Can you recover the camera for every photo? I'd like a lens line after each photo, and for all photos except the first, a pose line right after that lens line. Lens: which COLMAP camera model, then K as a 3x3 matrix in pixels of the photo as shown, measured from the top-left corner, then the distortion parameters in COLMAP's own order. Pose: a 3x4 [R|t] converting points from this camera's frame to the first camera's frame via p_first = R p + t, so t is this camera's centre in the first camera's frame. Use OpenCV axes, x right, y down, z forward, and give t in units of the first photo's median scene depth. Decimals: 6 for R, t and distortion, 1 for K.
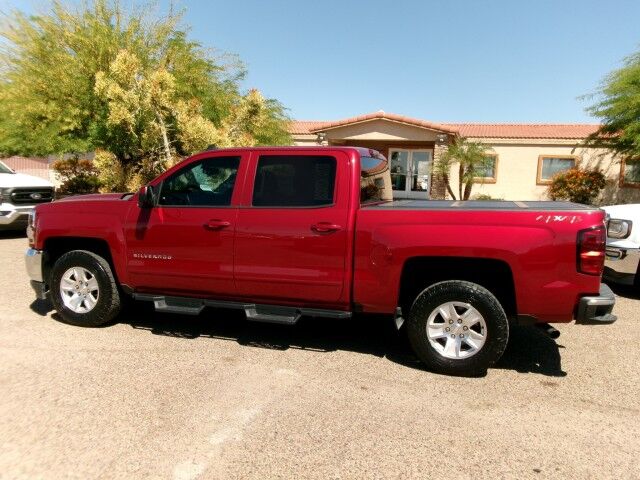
lens RADIAL K [[508.0, 0, 323.3], [0, 508.0, 239.3], [0, 0, 1]] dist [0.011542, -0.013679]
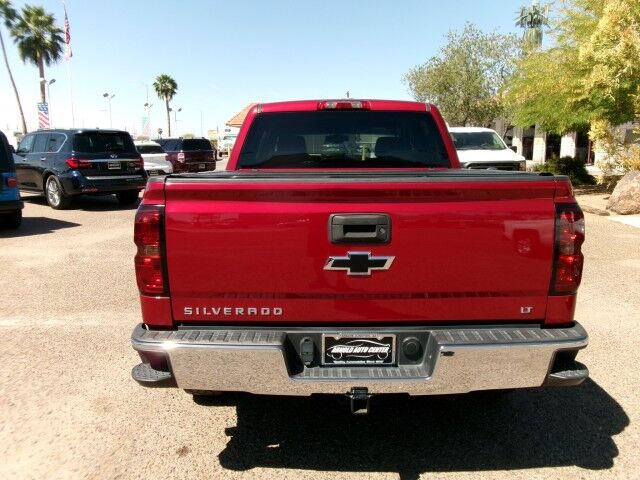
lens RADIAL K [[508.0, 0, 329.6], [0, 508.0, 243.4], [0, 0, 1]] dist [0.011542, -0.013679]
pose [[0.315664, 0.137008, -0.938928, 0.856935], [-0.092121, 0.989271, 0.113383, -0.049804], [0.944389, 0.050704, 0.324899, 0.768464]]
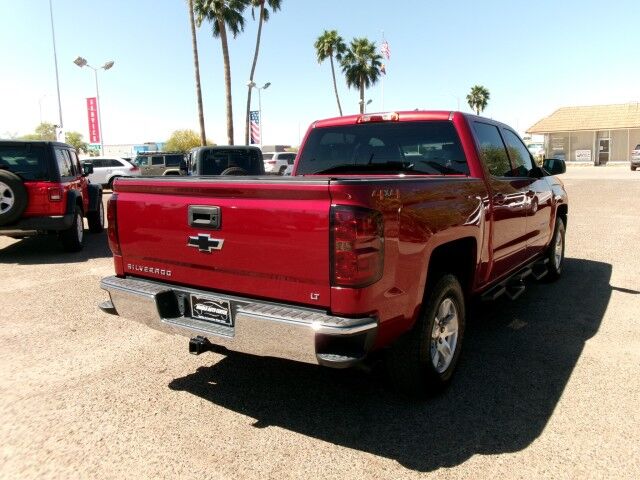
lens RADIAL K [[508.0, 0, 329.4], [0, 508.0, 242.4], [0, 0, 1]] dist [0.011542, -0.013679]
pose [[-0.250622, 0.119979, -0.960621, 0.975422], [-0.100992, 0.983636, 0.149202, -0.085835], [0.962803, 0.134408, -0.234404, 1.184600]]
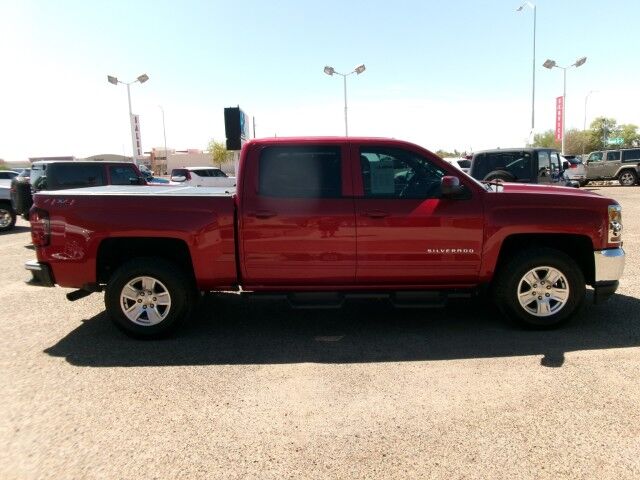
lens RADIAL K [[508.0, 0, 324.9], [0, 508.0, 228.6], [0, 0, 1]] dist [0.011542, -0.013679]
pose [[-0.945473, 0.031894, -0.324136, 0.326895], [-0.038962, 0.976972, 0.209779, -0.233009], [0.323363, 0.210969, -0.922458, 2.141637]]
